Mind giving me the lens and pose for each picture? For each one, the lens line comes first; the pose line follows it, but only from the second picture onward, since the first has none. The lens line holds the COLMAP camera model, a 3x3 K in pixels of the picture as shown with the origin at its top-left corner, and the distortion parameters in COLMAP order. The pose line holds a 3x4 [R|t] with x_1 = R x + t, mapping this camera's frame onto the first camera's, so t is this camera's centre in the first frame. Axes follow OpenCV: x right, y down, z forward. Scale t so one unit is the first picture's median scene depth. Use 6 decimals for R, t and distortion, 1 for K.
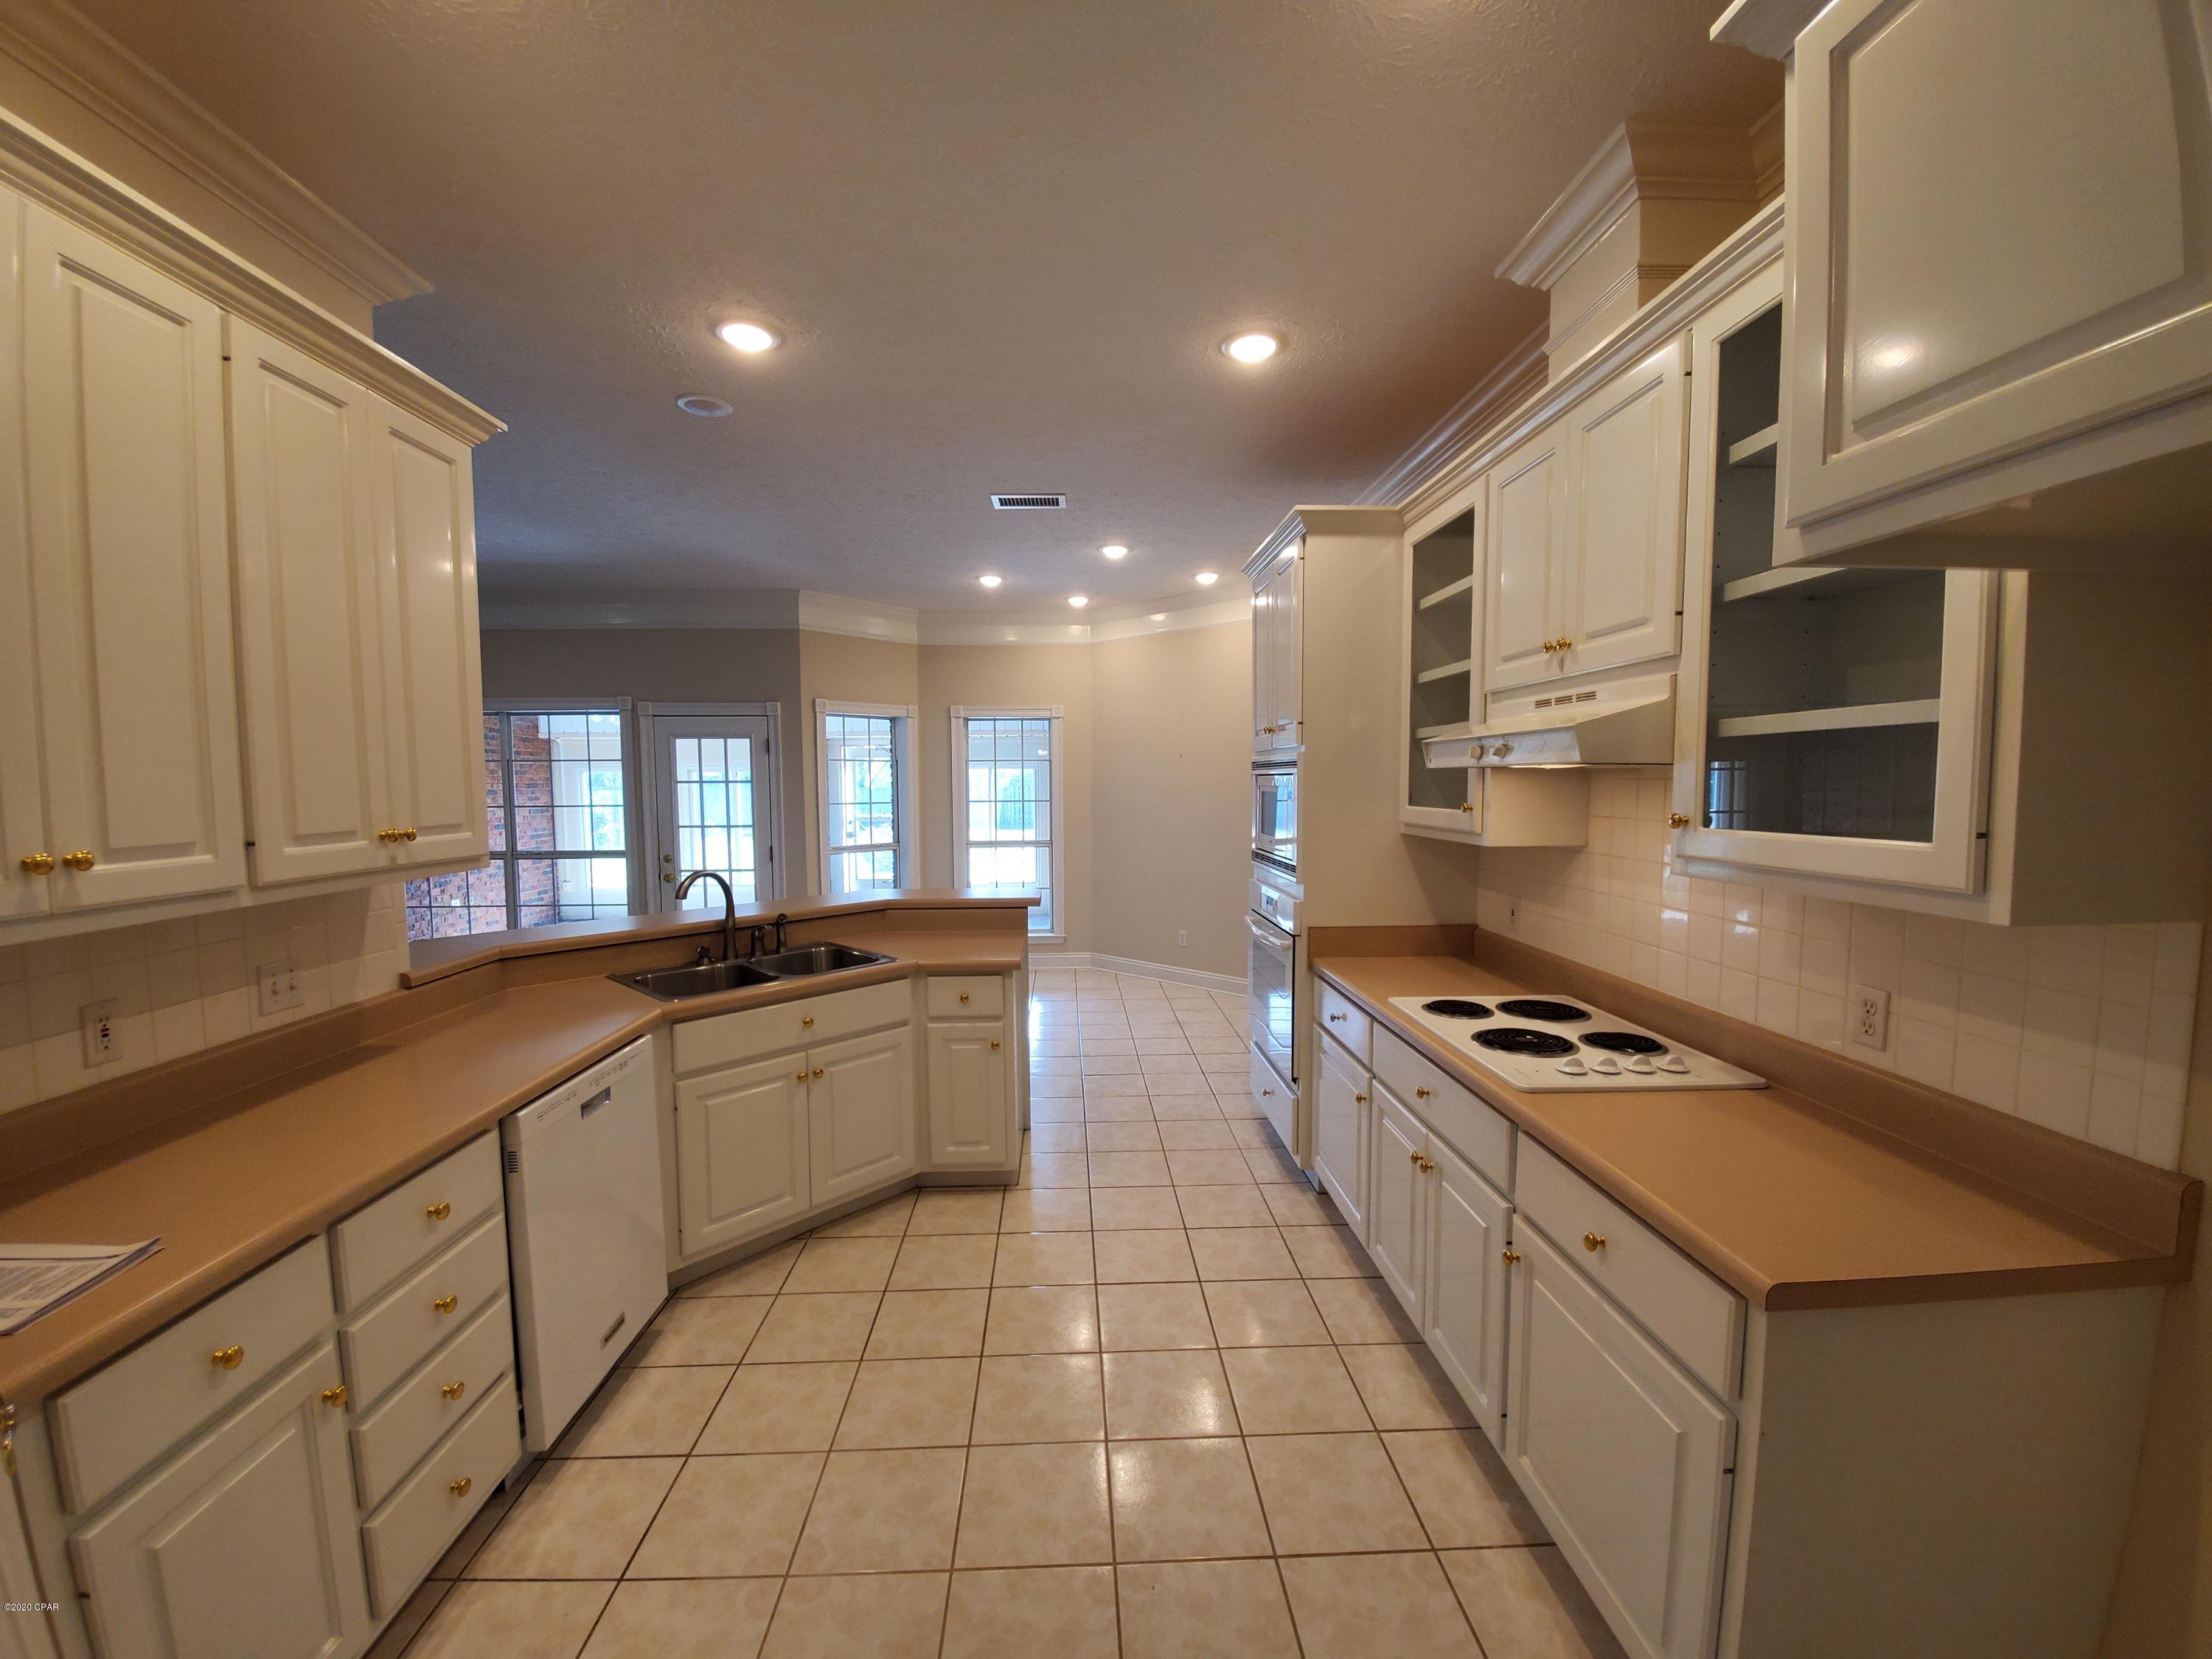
lens RADIAL K [[873.8, 0, 1096.5], [0, 873.8, 847.6], [0, 0, 1]] dist [0.010174, -0.015606]
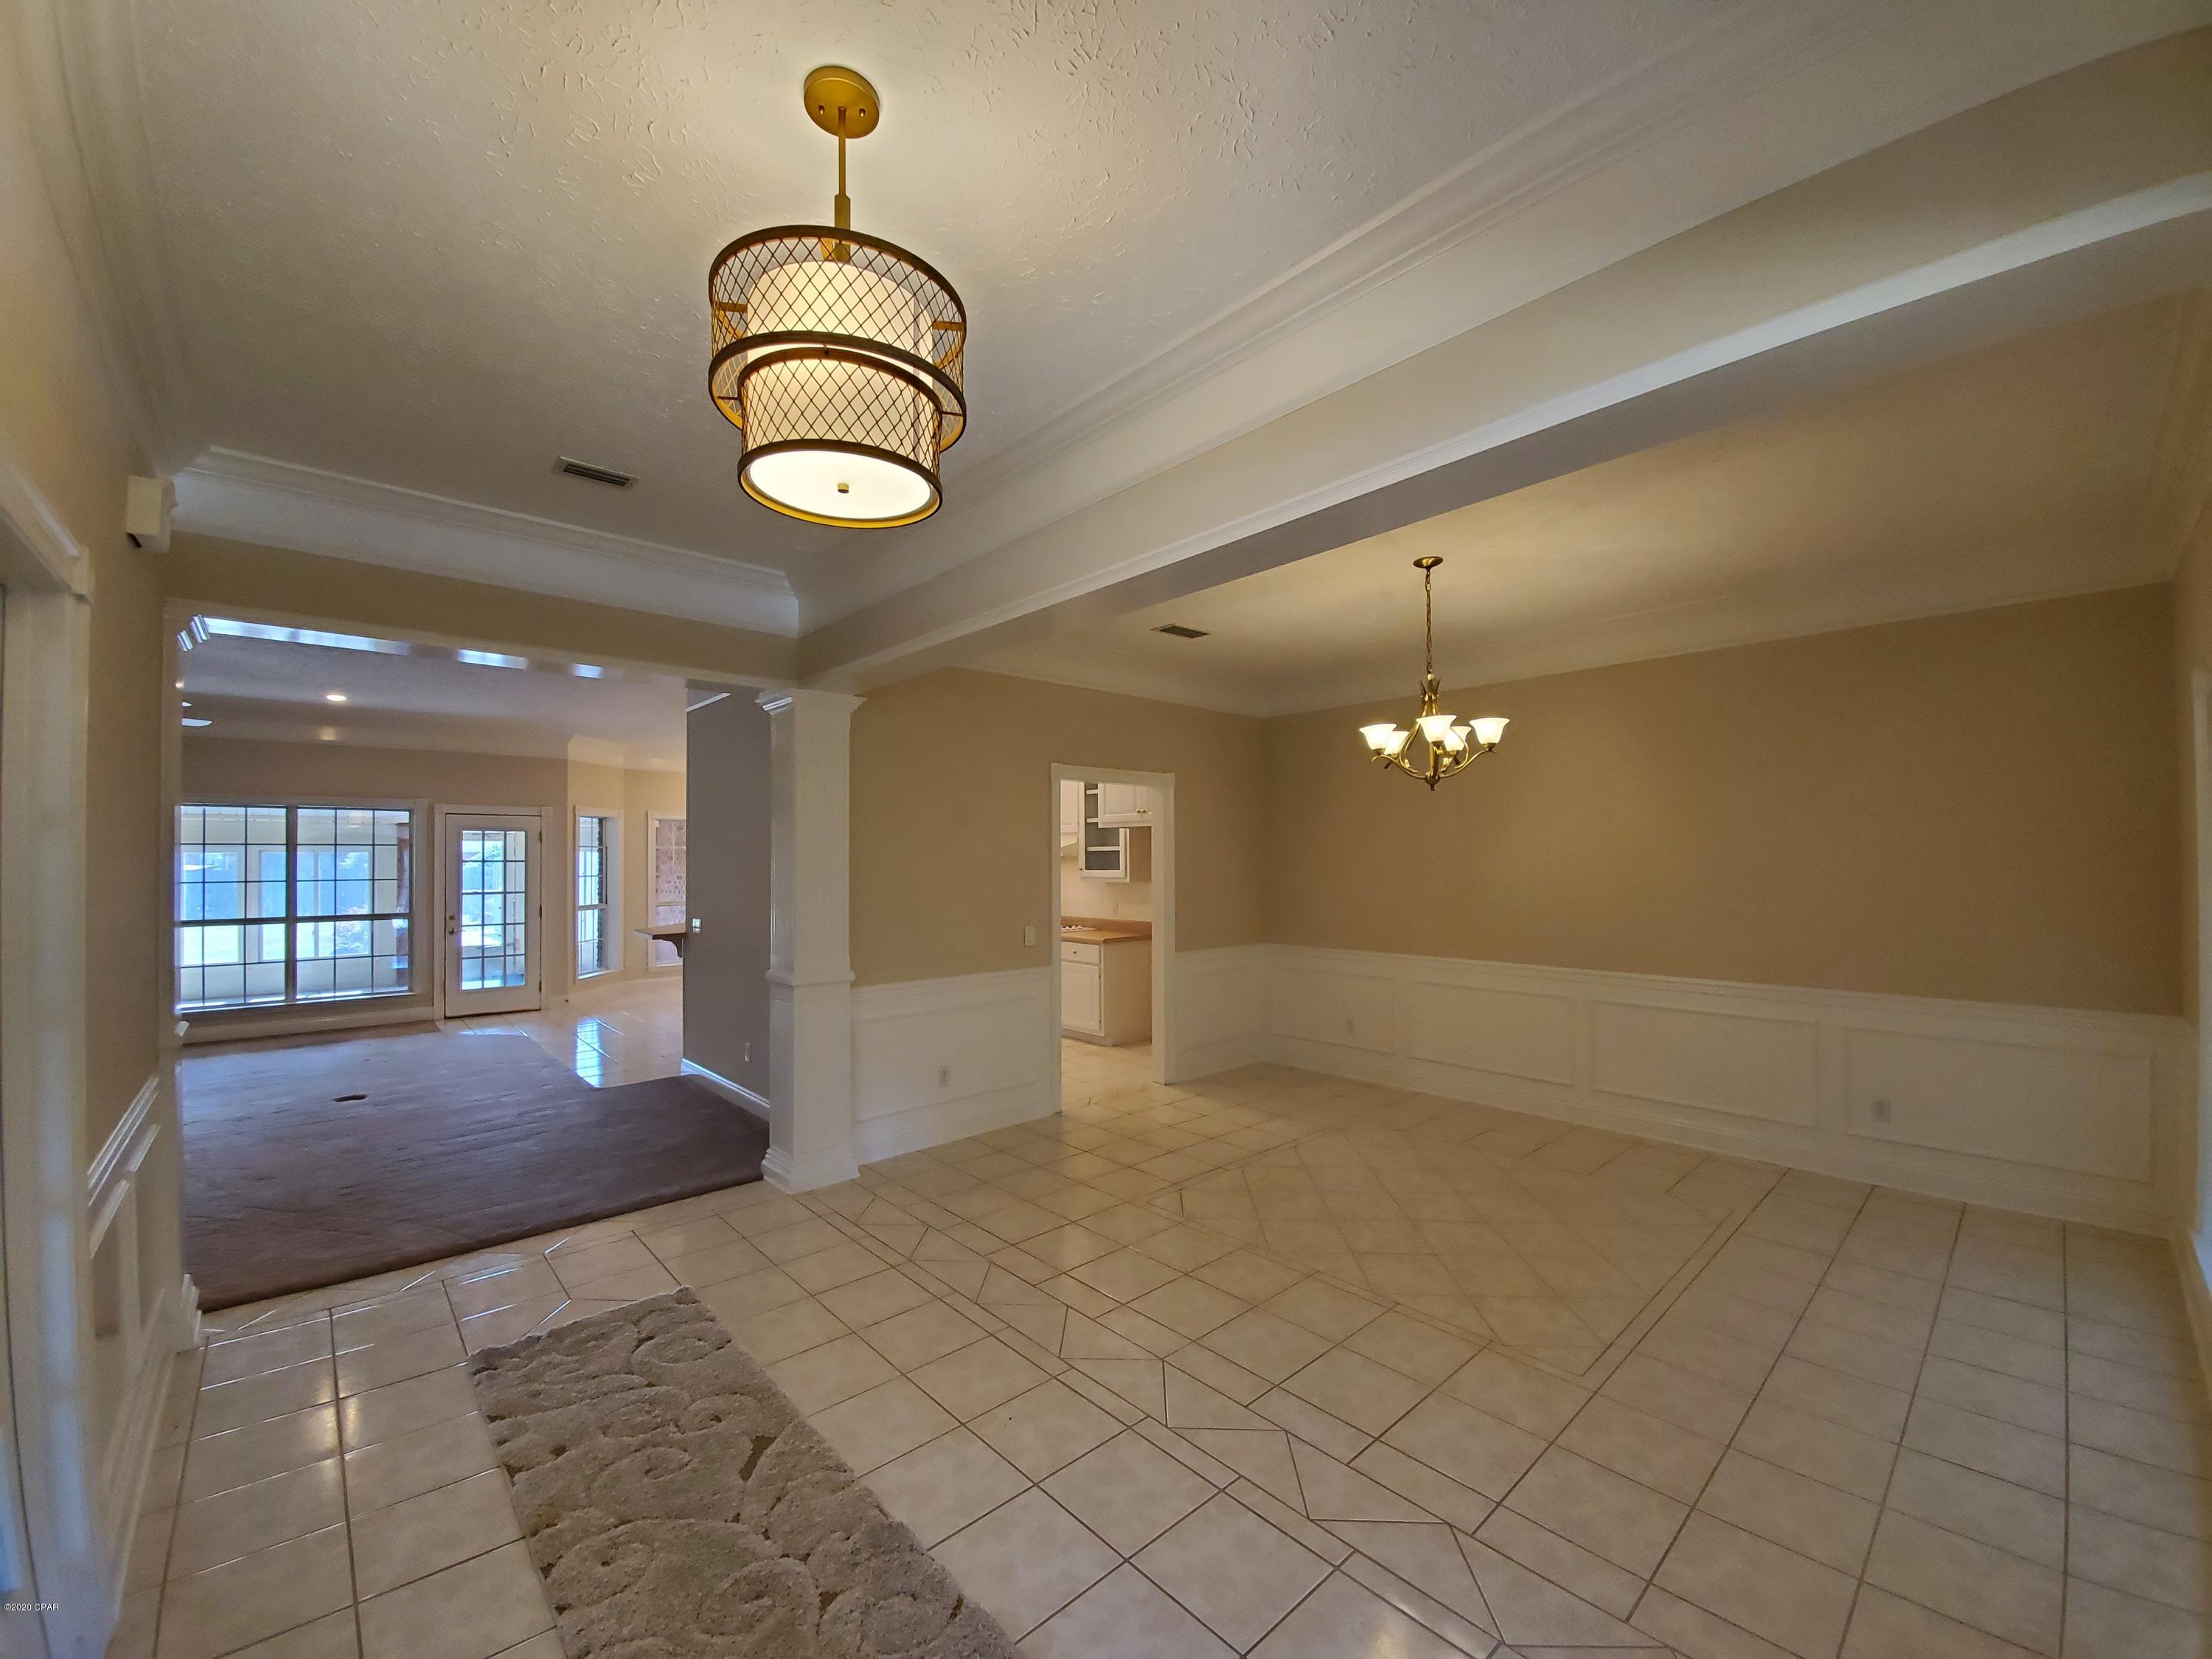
lens RADIAL K [[873.8, 0, 1096.5], [0, 873.8, 847.6], [0, 0, 1]] dist [0.010174, -0.015606]
pose [[0.766040, 0.009582, 0.642721, -0.601211], [0.049822, 0.995996, -0.074230, 0.055525], [-0.640859, 0.088885, 0.762495, -0.693833]]
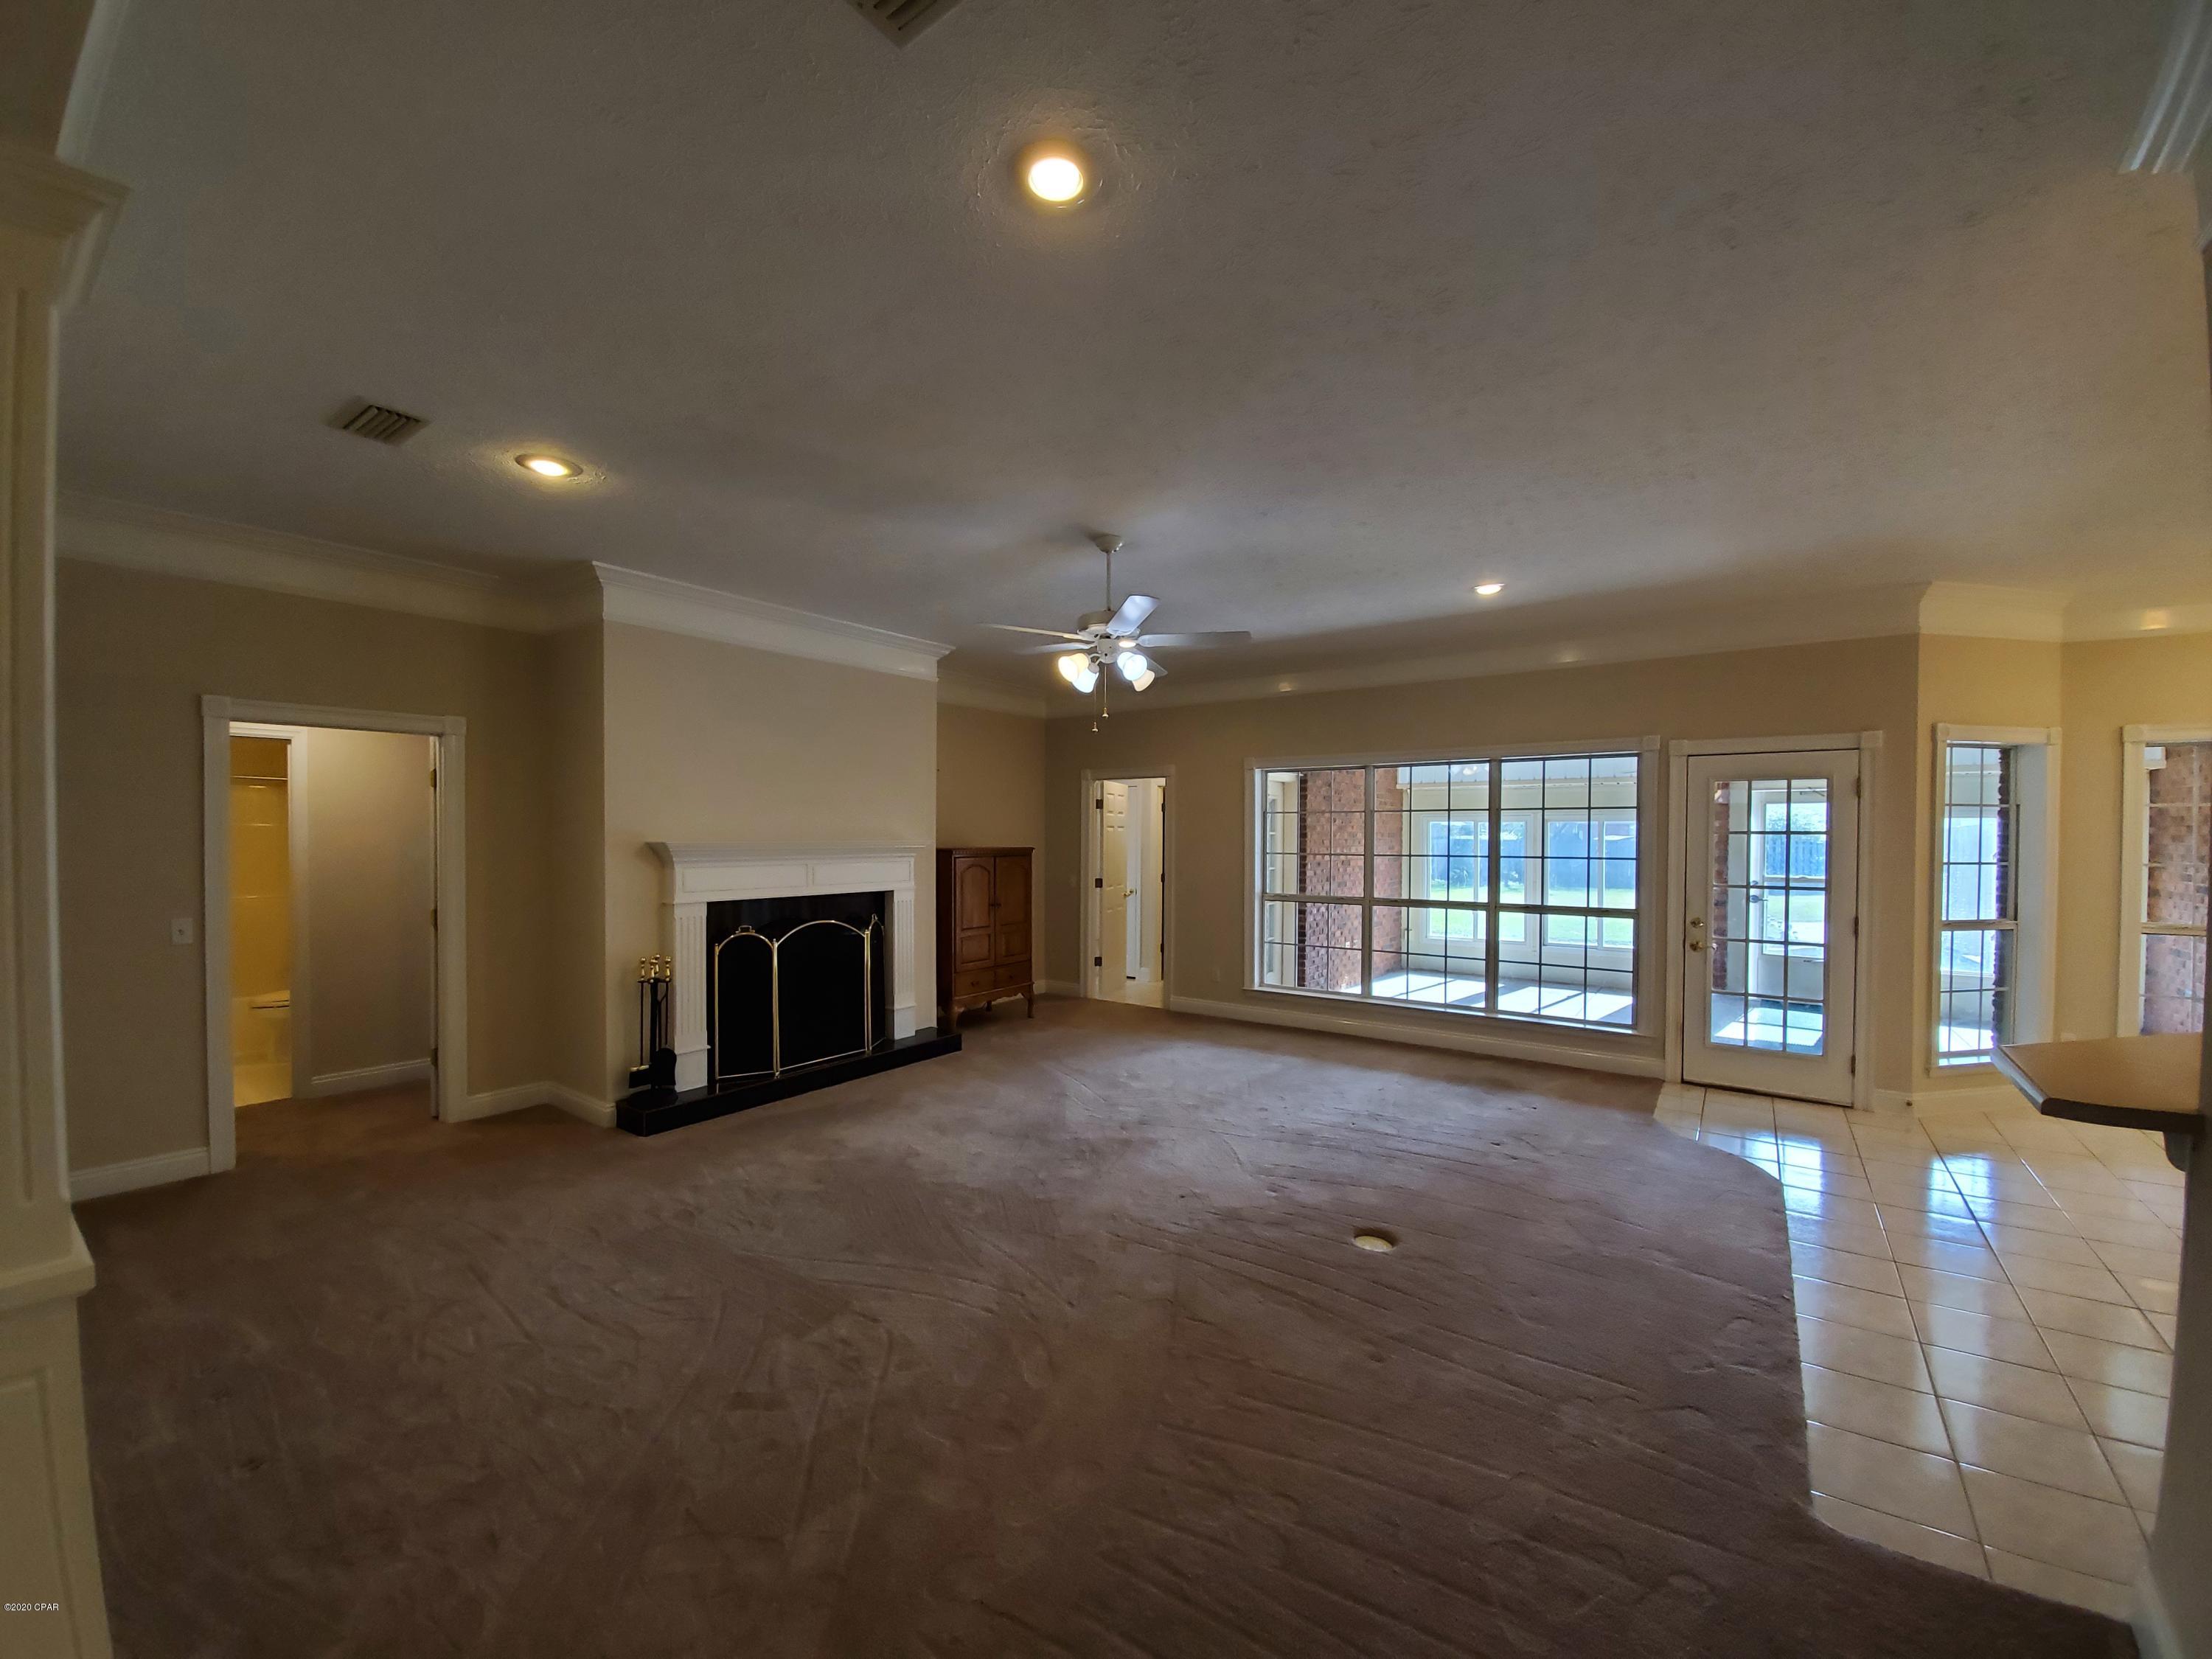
lens RADIAL K [[873.8, 0, 1096.5], [0, 873.8, 847.6], [0, 0, 1]] dist [0.010174, -0.015606]
pose [[0.779831, 0.018286, -0.625723, -0.416532], [-0.054815, 0.997728, -0.039158, 0.005108], [0.623586, 0.064836, 0.779062, -0.025464]]
